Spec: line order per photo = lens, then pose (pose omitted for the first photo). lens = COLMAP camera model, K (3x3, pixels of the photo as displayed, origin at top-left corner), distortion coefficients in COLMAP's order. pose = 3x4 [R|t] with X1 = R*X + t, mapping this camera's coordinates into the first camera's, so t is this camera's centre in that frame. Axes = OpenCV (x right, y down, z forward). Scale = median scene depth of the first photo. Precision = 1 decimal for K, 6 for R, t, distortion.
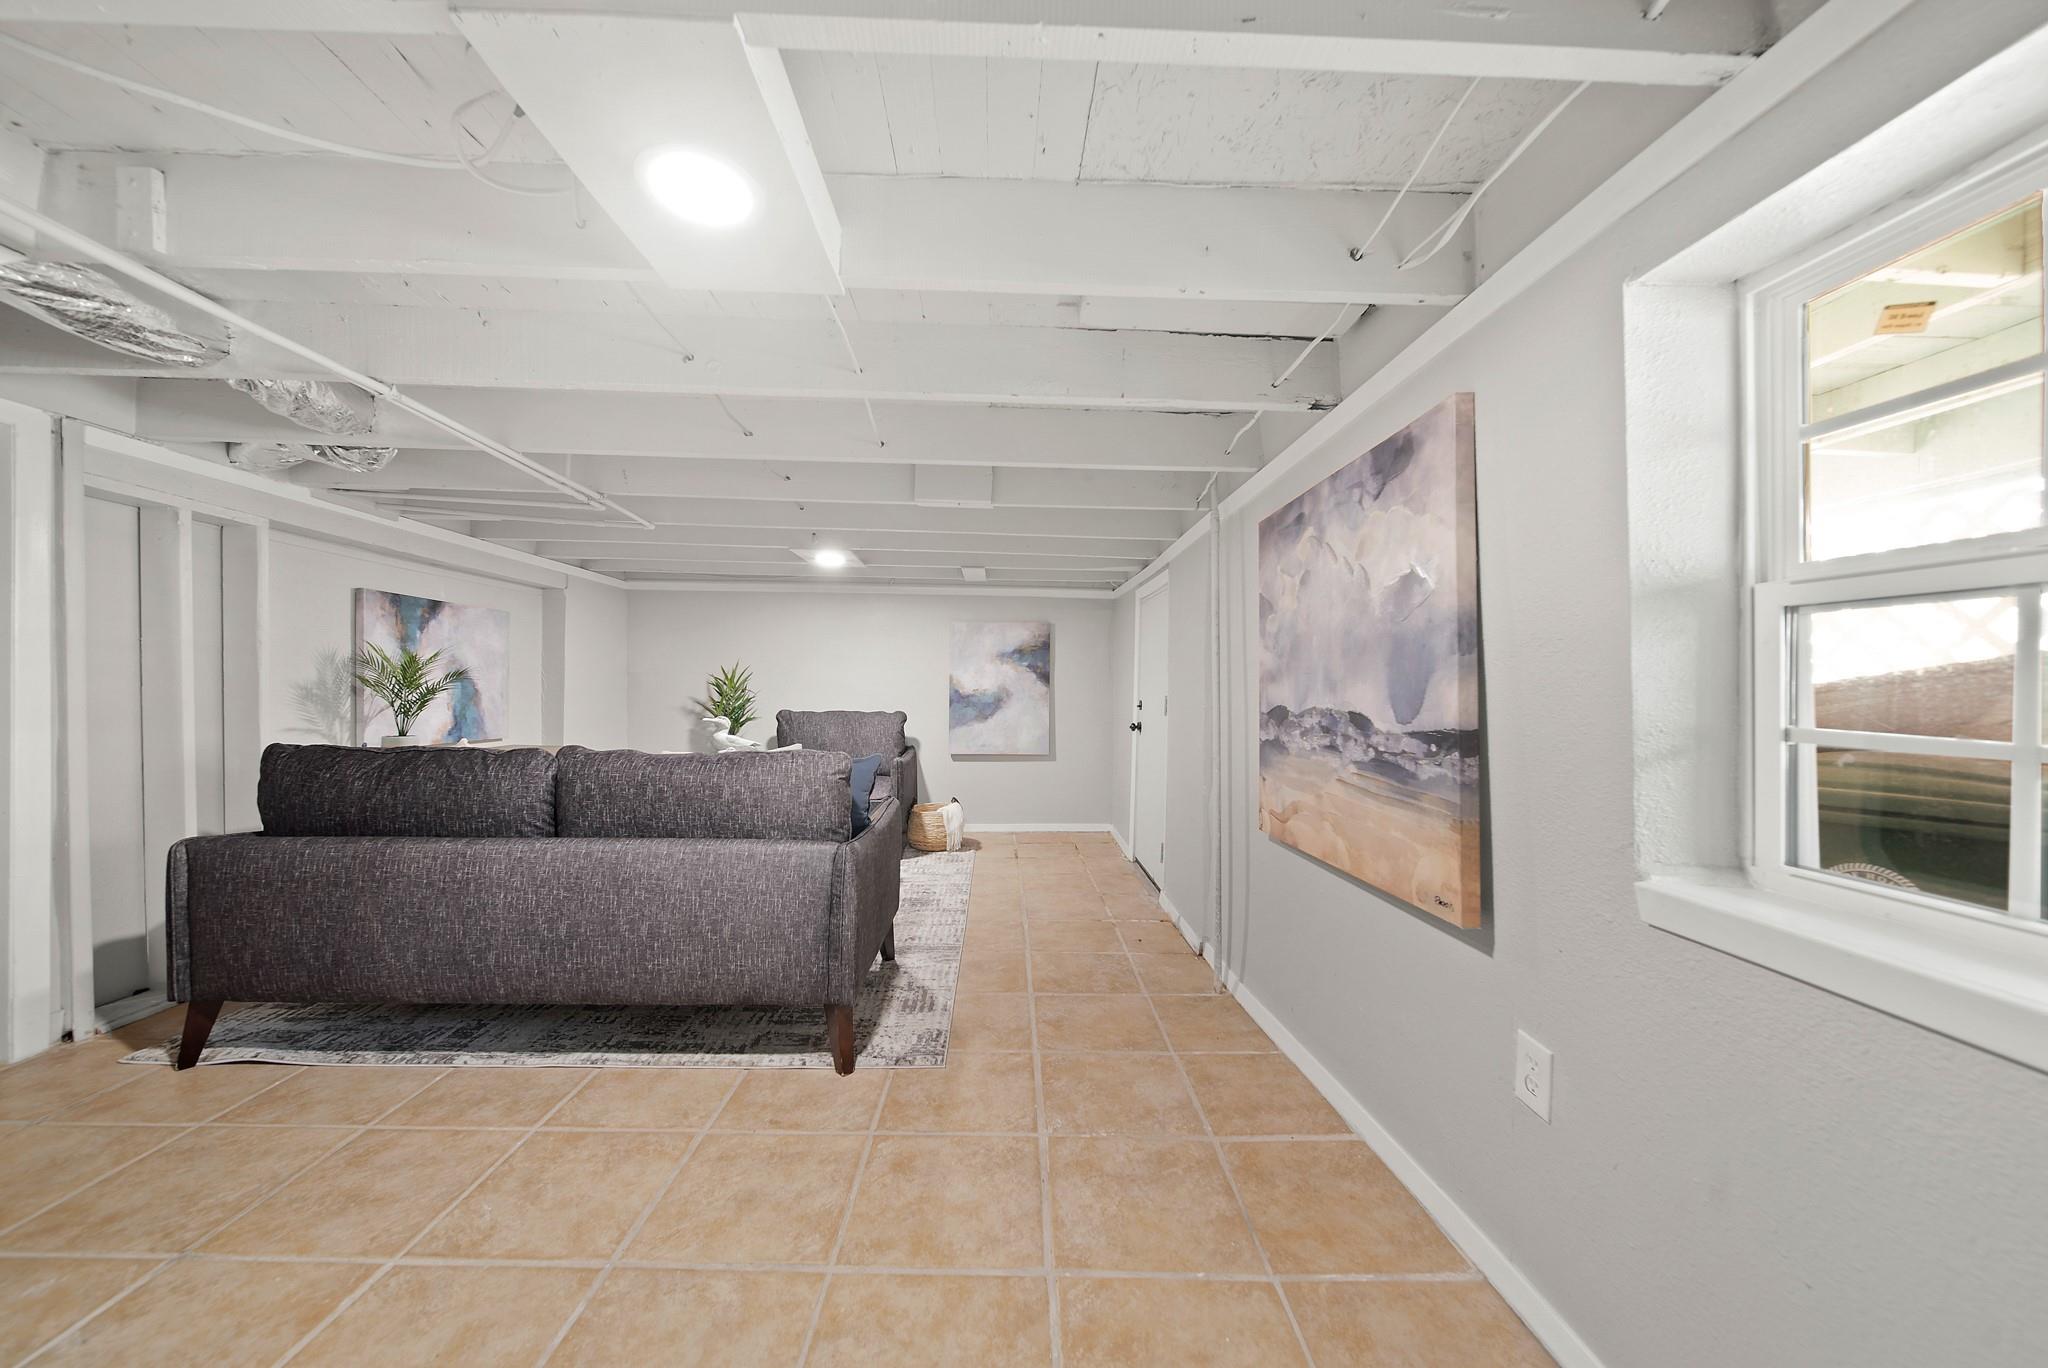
lens RADIAL K [[719.5, 0, 1024.0], [0, 719.5, 684.0], [0, 0, 1]] dist [-0.000108, -0.000134]
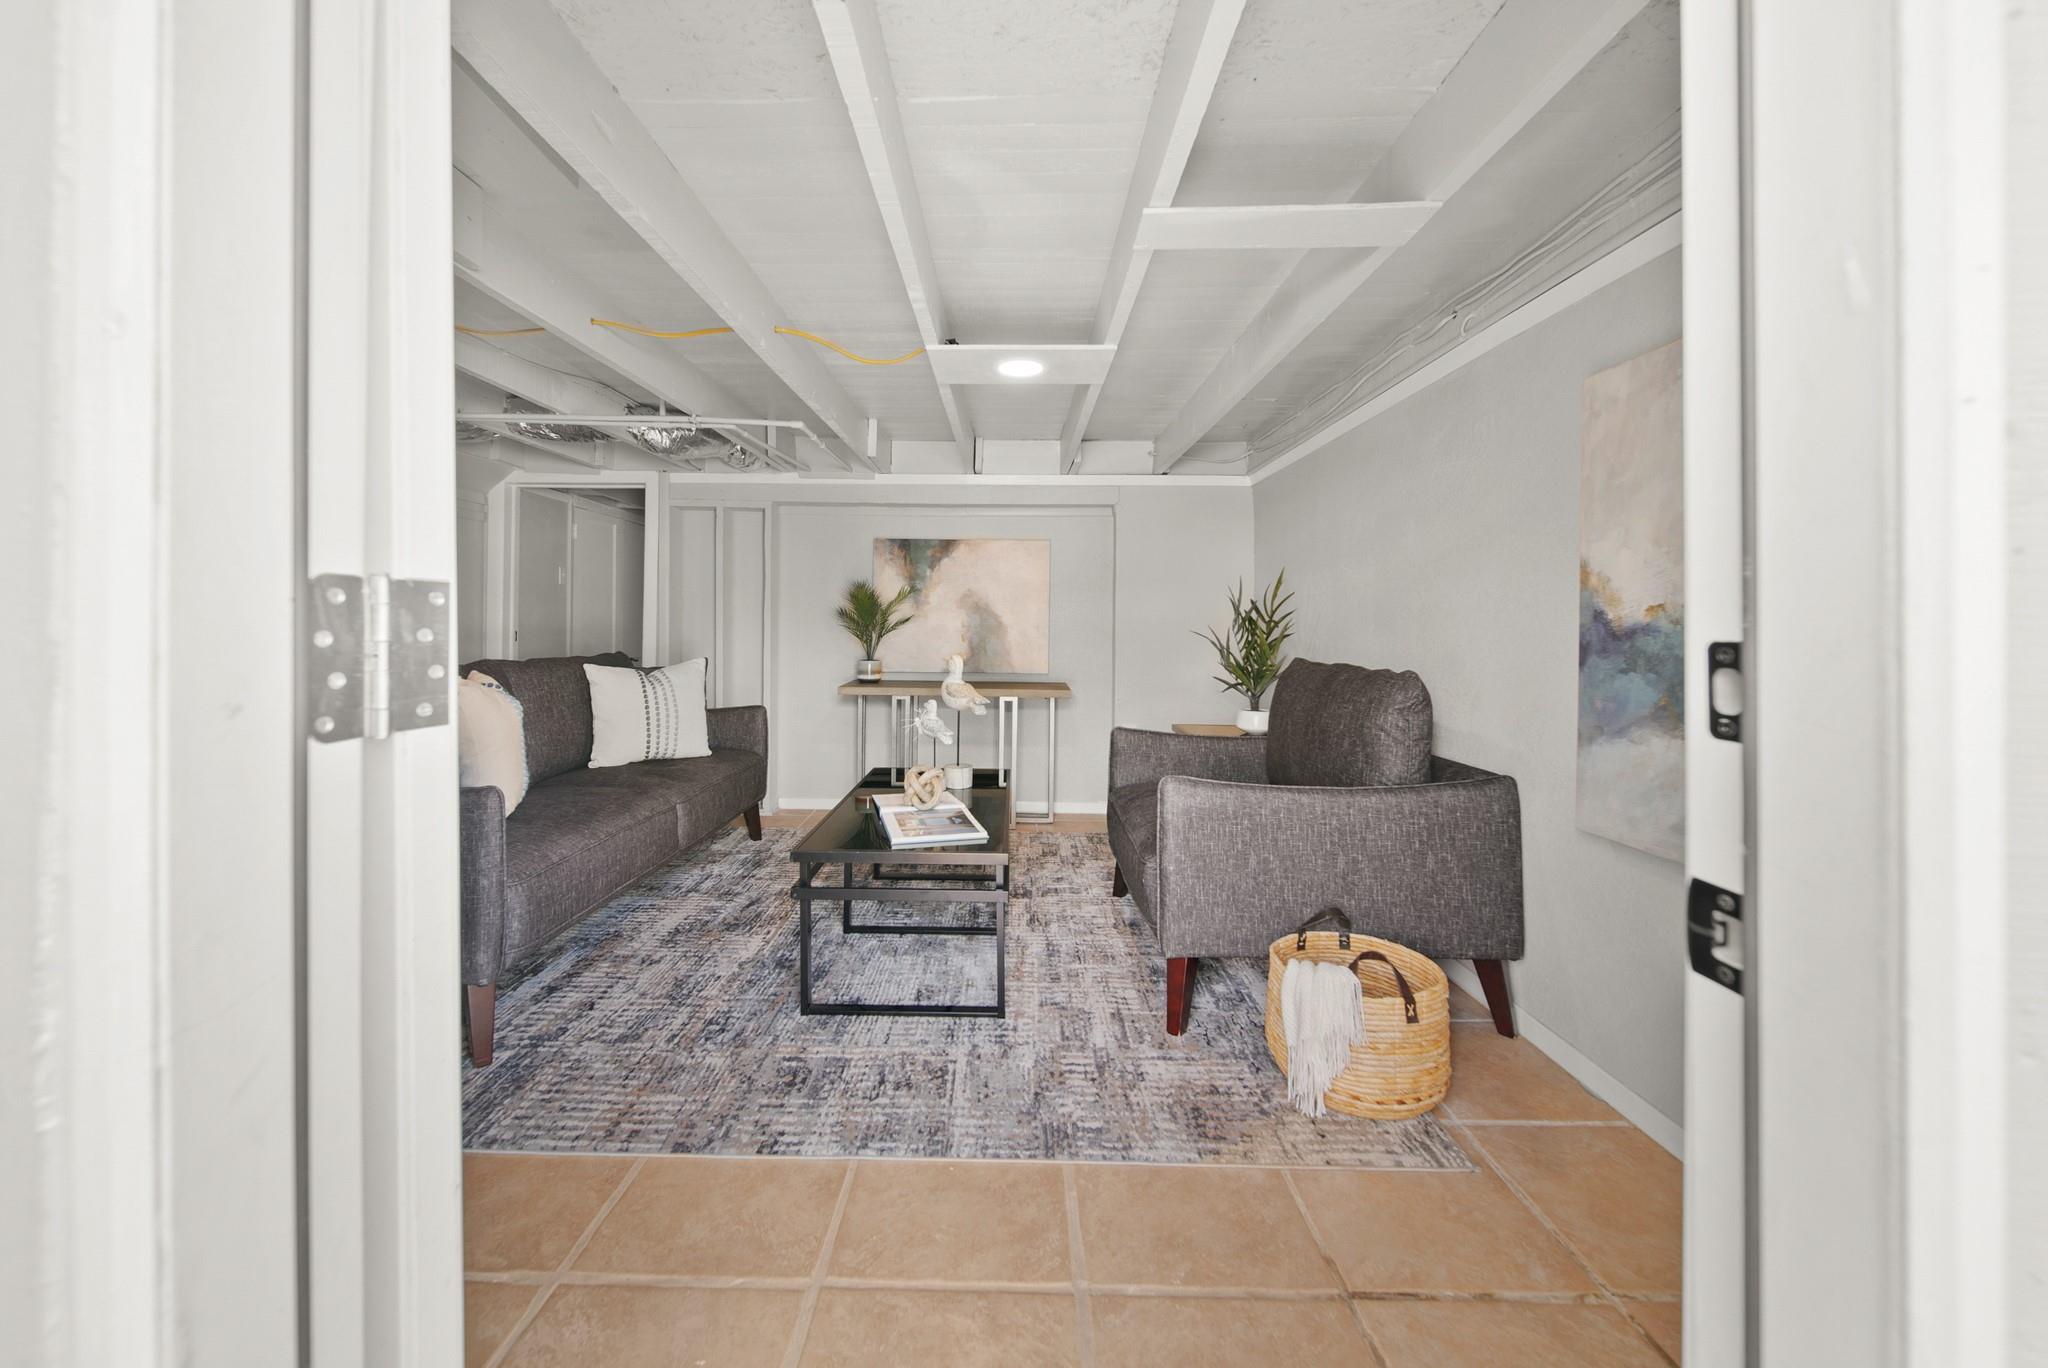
lens RADIAL K [[762.7, 0, 1000.2], [0, 762.7, 615.1], [0, 0, 1]] dist [0.008490, -0.000022]
pose [[-0.064801, -0.025086, -0.997583, 0.305730], [-0.000778, 0.999685, -0.025088, 0.024656], [0.997898, -0.000850, -0.064800, 1.069863]]
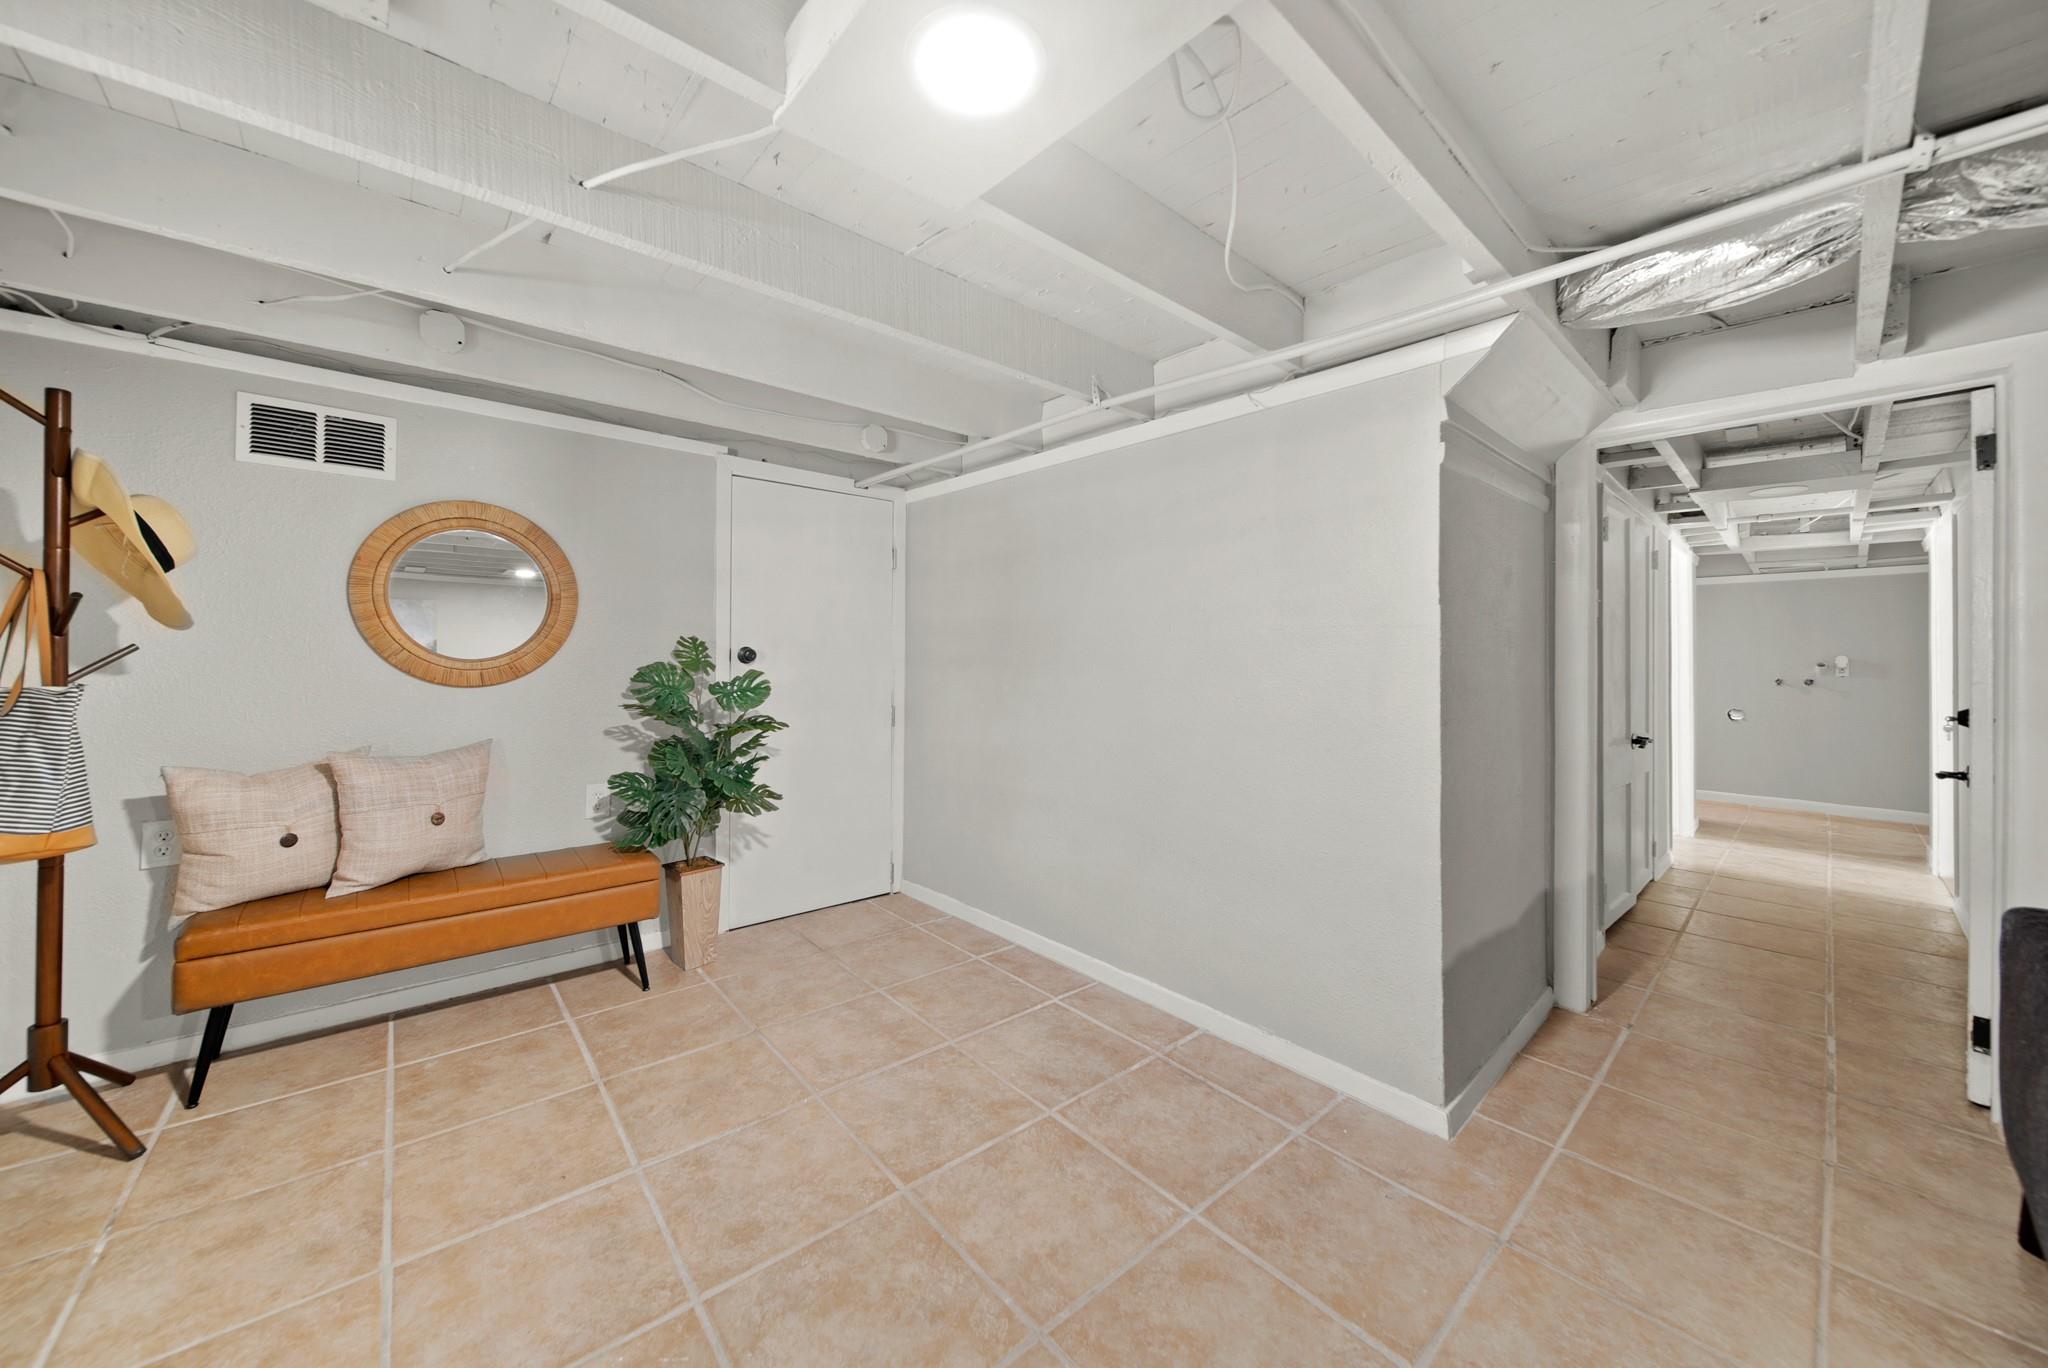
lens RADIAL K [[723.7, 0, 990.8], [0, 723.7, 651.5], [0, 0, 1]] dist [-0.002035, -0.002171]
pose [[-0.784260, -0.026581, -0.619863, 0.009772], [-0.015461, 0.999609, -0.023303, 0.003297], [0.620240, -0.008692, -0.784364, 0.465342]]
